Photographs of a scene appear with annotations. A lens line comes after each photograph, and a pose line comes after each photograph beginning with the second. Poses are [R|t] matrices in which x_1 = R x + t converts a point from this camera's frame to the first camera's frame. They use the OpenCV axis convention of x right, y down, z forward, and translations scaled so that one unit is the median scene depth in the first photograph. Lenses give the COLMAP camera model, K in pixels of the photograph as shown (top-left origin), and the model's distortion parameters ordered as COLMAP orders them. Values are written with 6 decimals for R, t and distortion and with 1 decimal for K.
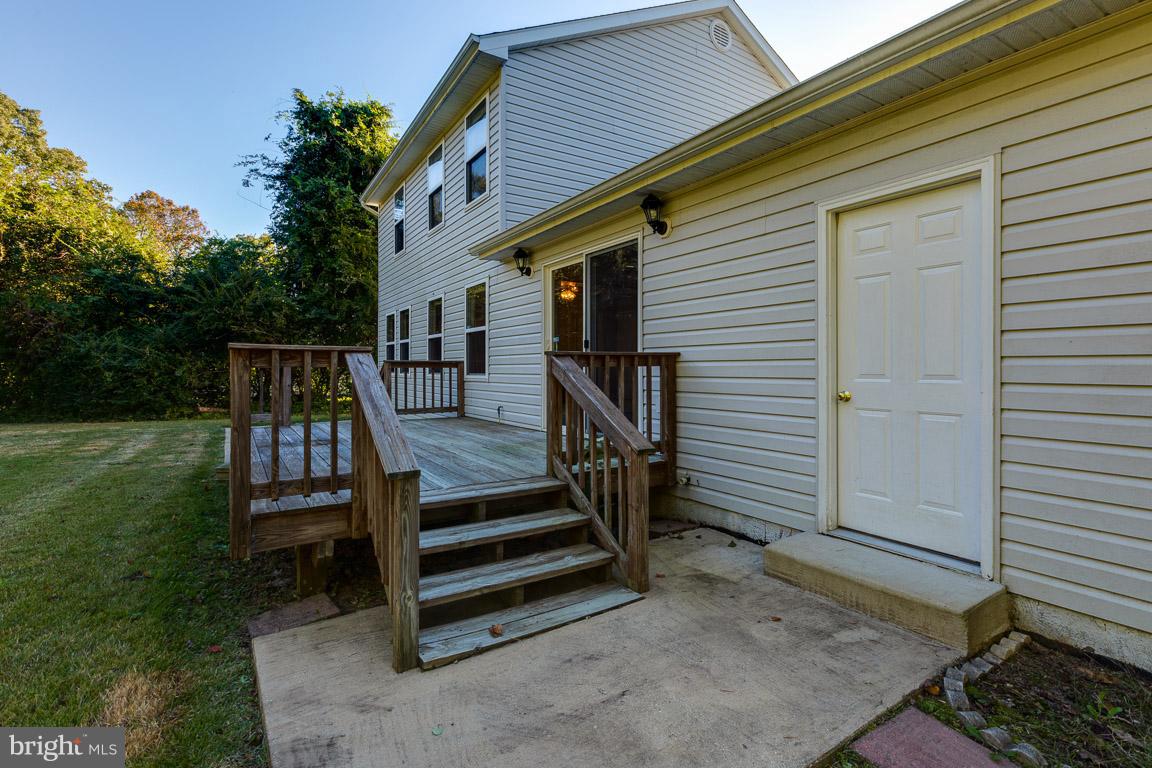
lens RADIAL K [[531.2, 0, 575.1], [0, 531.2, 379.5], [0, 0, 1]] dist [-0.001180, 0.000403]
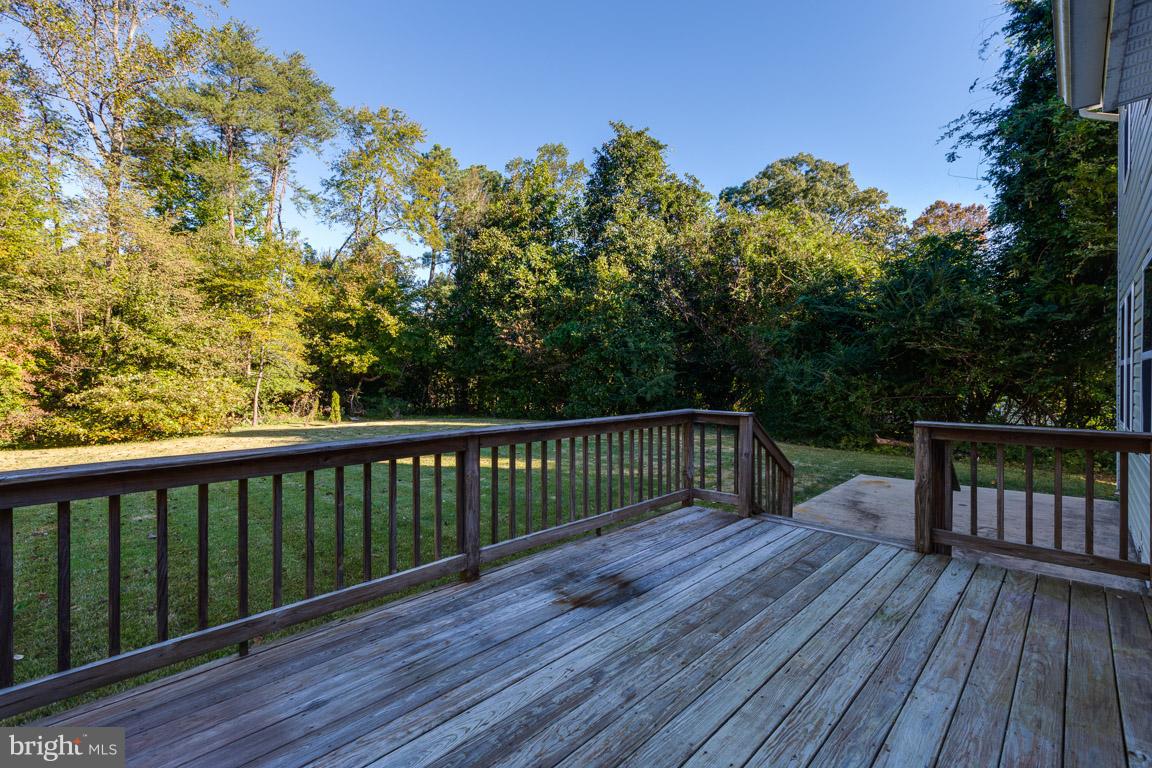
lens RADIAL K [[531.2, 0, 579.2], [0, 531.2, 375.9], [0, 0, 1]] dist [-0.001180, 0.000403]
pose [[0.239226, 0.000275, -0.970964, 0.013565], [-0.015320, 0.999877, -0.003491, -0.036114], [0.970843, 0.015710, 0.239201, 0.298485]]
